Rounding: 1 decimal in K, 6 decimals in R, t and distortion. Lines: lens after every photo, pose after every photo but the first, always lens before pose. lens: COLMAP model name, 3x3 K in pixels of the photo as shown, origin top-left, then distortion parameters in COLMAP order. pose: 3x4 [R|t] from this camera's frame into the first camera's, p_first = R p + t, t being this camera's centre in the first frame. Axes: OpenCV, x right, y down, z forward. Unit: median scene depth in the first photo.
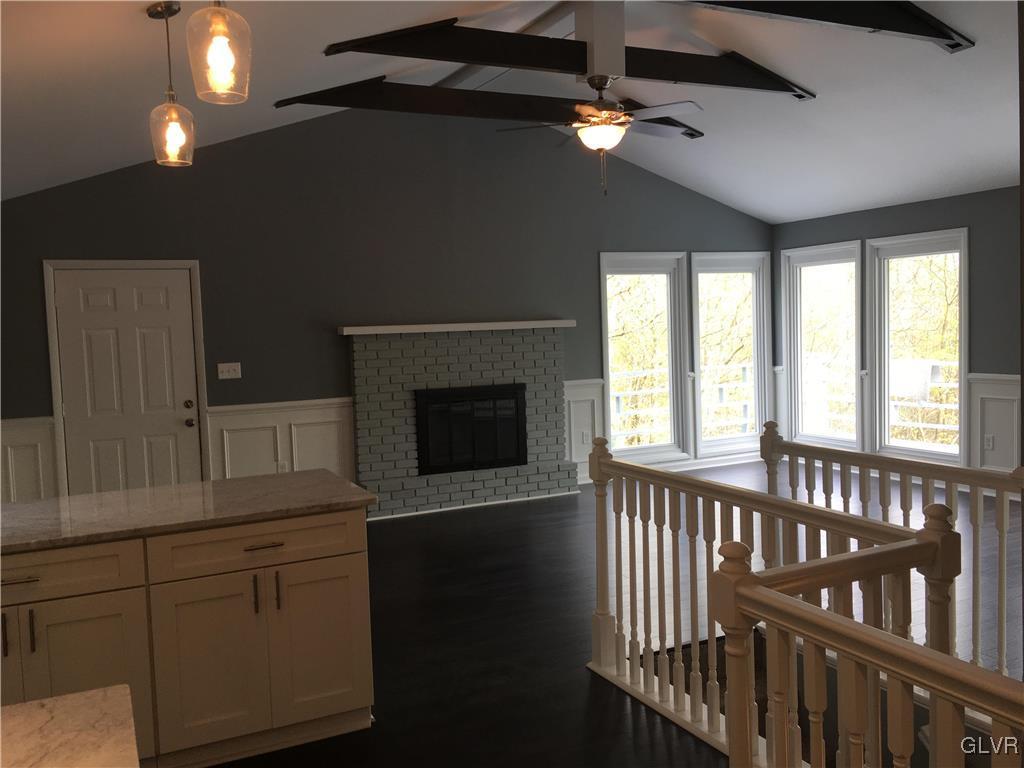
lens RADIAL K [[879.4, 0, 511.5], [0, 879.4, 378.8], [0, 0, 1]] dist [0.059288, -0.052064]
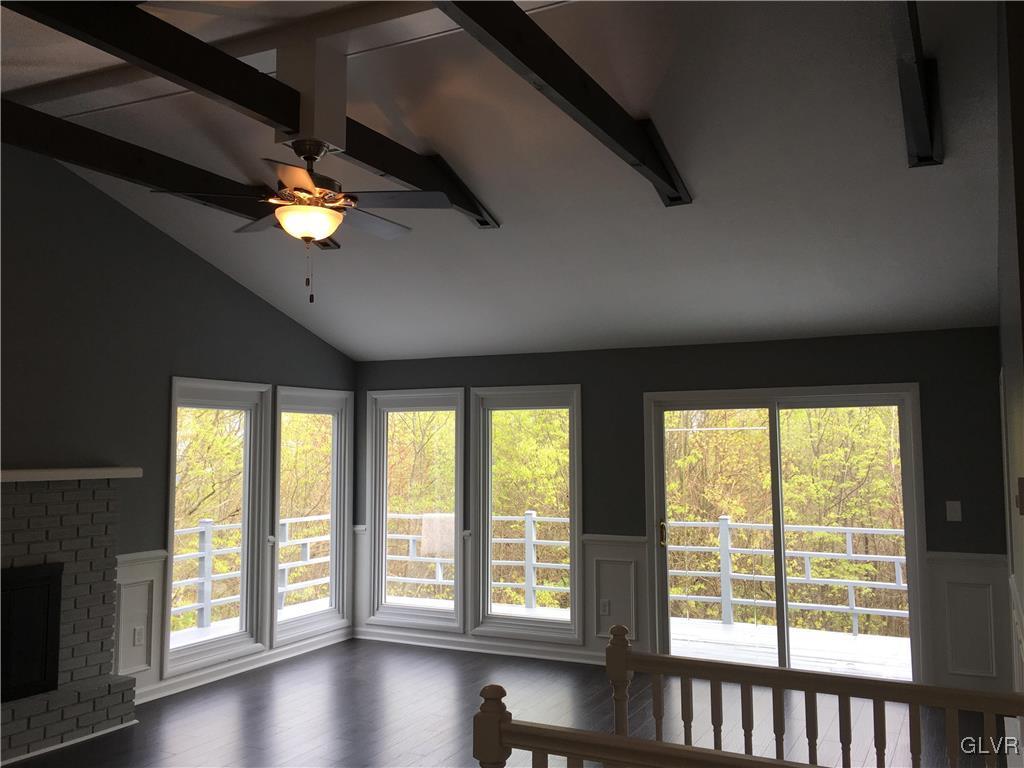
lens RADIAL K [[913.0, 0, 517.5], [0, 913.0, 379.2], [0, 0, 1]] dist [0.053868, -0.070489]
pose [[0.797051, 0.080113, 0.598575, -0.145451], [0.012603, 0.988740, -0.149115, -0.024901], [-0.603781, 0.126397, 0.787066, 0.240246]]
